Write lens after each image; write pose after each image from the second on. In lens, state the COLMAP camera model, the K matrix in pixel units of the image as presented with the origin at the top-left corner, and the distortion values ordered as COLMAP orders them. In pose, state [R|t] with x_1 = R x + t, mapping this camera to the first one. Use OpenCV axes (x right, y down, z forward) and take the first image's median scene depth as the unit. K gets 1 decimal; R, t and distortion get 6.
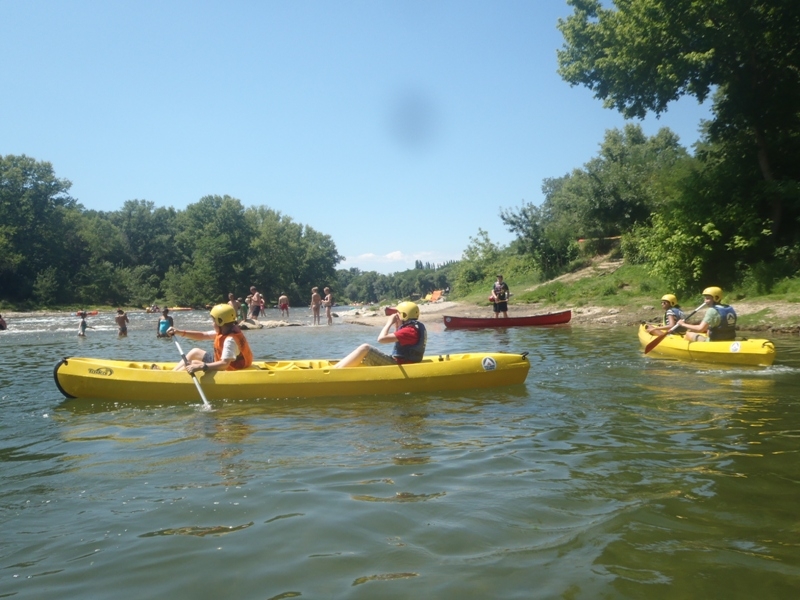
lens RADIAL K [[682.9, 0, 400.0], [0, 682.9, 300.0], [0, 0, 1]] dist [-0.085527, 0.052213]
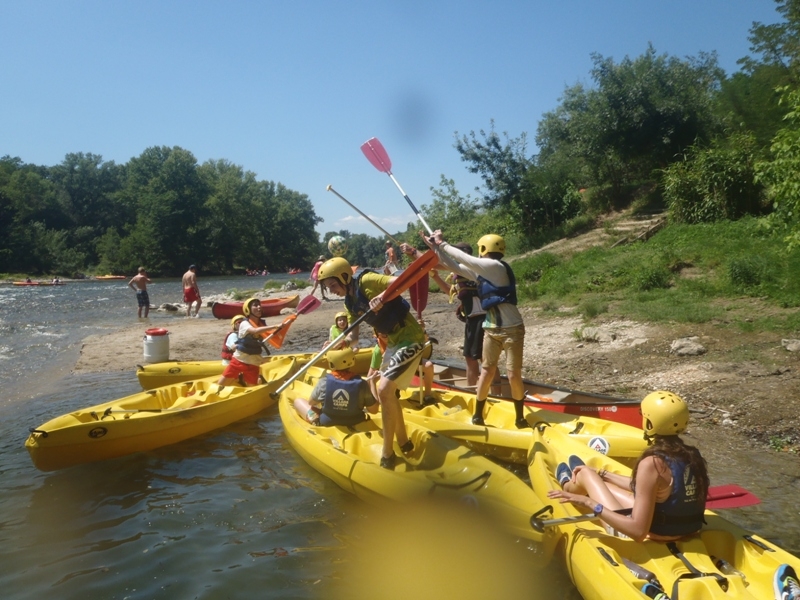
lens RADIAL K [[682.9, 0, 400.0], [0, 682.9, 300.0], [0, 0, 1]] dist [-0.085527, 0.052213]
pose [[0.999965, 0.004508, 0.007090, 0.029749], [-0.004887, 0.998514, 0.054271, -0.005117], [-0.006835, -0.054304, 0.998501, 0.119824]]
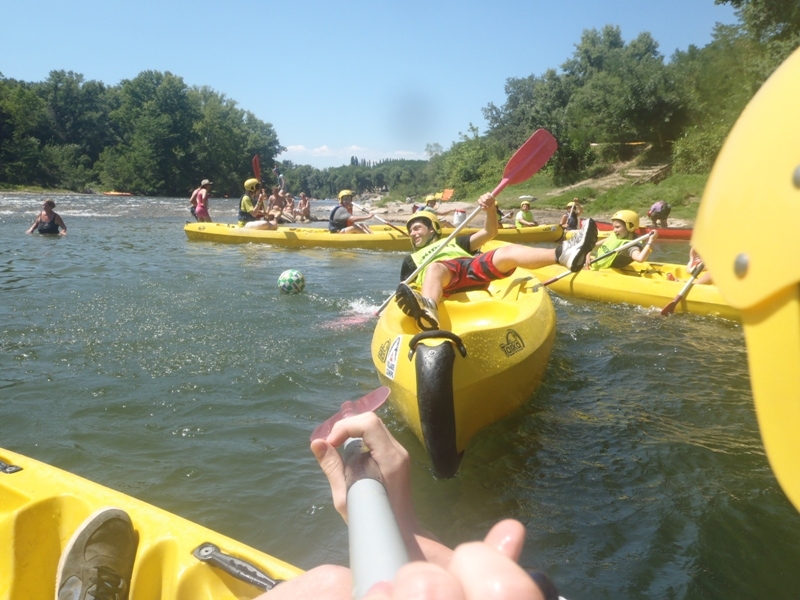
lens RADIAL K [[682.9, 0, 400.0], [0, 682.9, 300.0], [0, 0, 1]] dist [-0.085527, 0.052213]
pose [[0.993075, 0.040575, 0.110249, -0.032348], [-0.056413, 0.987884, 0.144578, 0.001560], [-0.103047, -0.149797, 0.983332, 0.031082]]
